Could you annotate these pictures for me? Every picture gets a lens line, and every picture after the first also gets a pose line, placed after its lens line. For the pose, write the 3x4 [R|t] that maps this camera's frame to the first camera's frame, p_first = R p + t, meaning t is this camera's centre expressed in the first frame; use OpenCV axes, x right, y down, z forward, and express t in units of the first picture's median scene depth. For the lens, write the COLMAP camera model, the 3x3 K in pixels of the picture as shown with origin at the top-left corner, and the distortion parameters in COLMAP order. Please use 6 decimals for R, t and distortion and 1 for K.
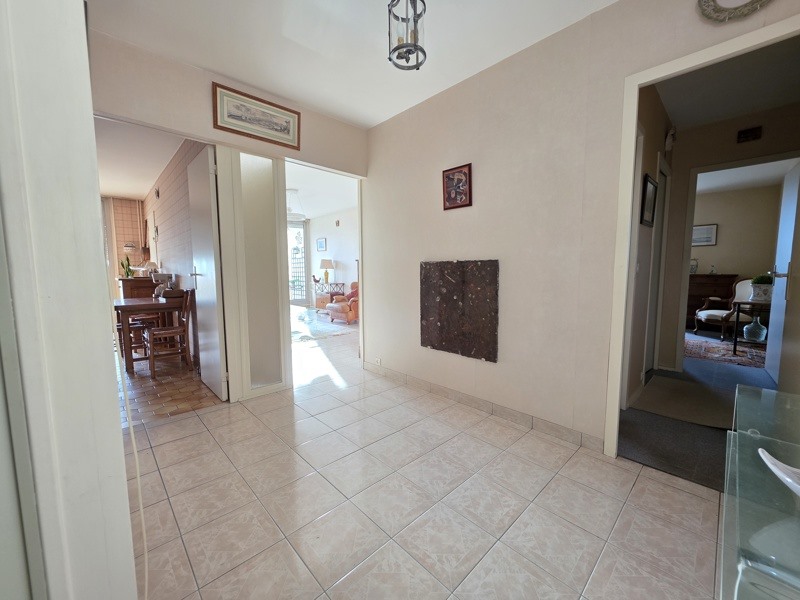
lens RADIAL K [[319.4, 0, 398.0], [0, 319.4, 300.4], [0, 0, 1]] dist [0.000518, -0.000176]
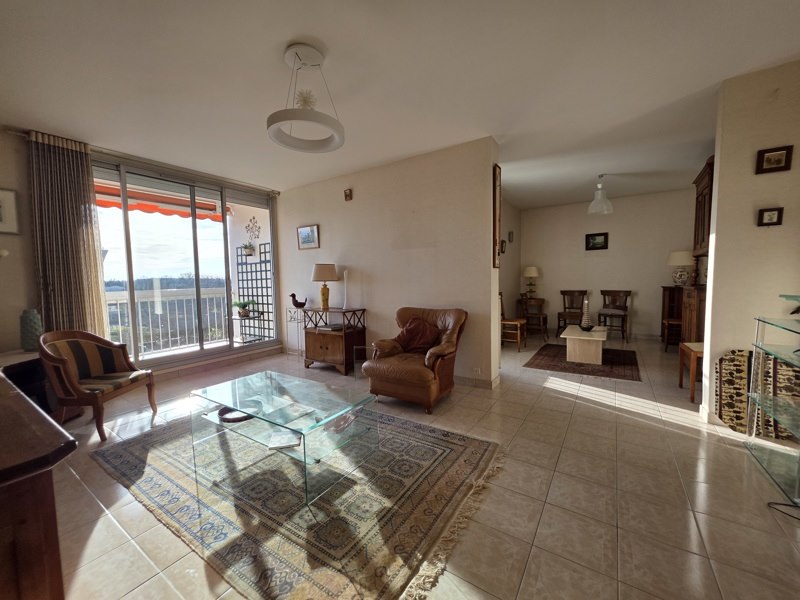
lens RADIAL K [[319.4, 0, 403.1], [0, 319.4, 300.3], [0, 0, 1]] dist [0.000518, -0.000176]
pose [[0.970561, -0.033746, 0.238479, -0.225398], [0.040748, 0.998869, -0.024494, -0.050211], [-0.237383, 0.033490, 0.970839, 0.461491]]
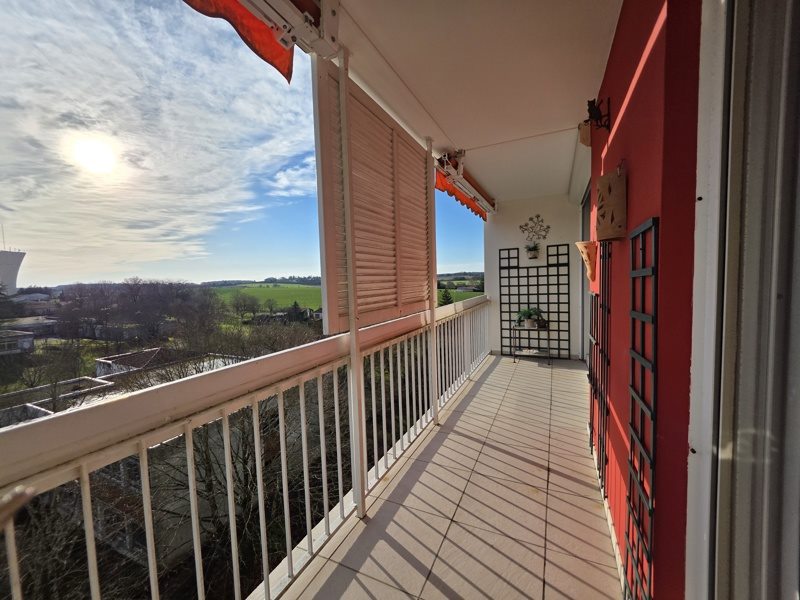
lens RADIAL K [[319.4, 0, 399.7], [0, 319.4, 296.2], [0, 0, 1]] dist [0.000518, -0.000176]
pose [[0.933983, -0.048647, 0.353990, -0.810826], [0.065413, 0.997225, -0.035546, -0.097695], [-0.351279, 0.056355, 0.934573, 0.717433]]
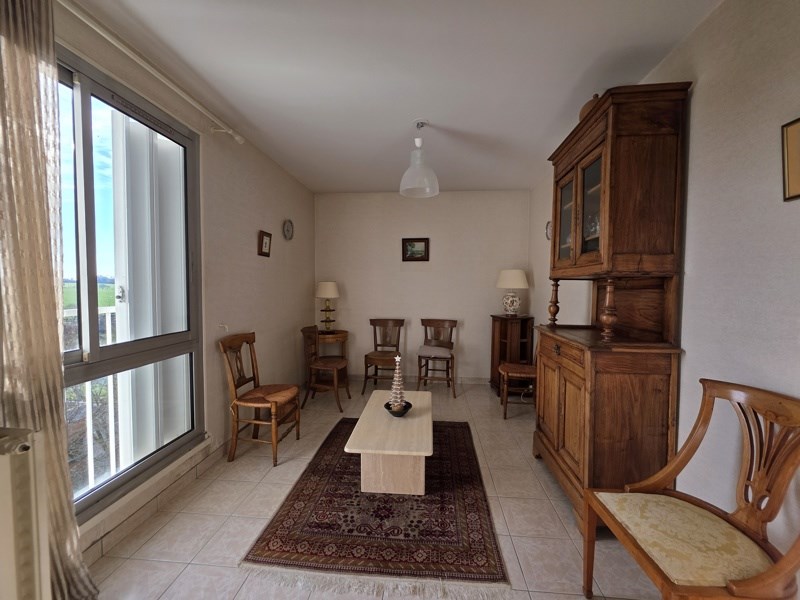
lens RADIAL K [[319.4, 0, 399.6], [0, 319.4, 300.4], [0, 0, 1]] dist [0.000518, -0.000176]
pose [[0.745413, -0.024946, 0.666136, -0.078997], [0.054482, 0.998236, -0.023584, -0.075336], [-0.664373, 0.053873, 0.745457, 0.604018]]
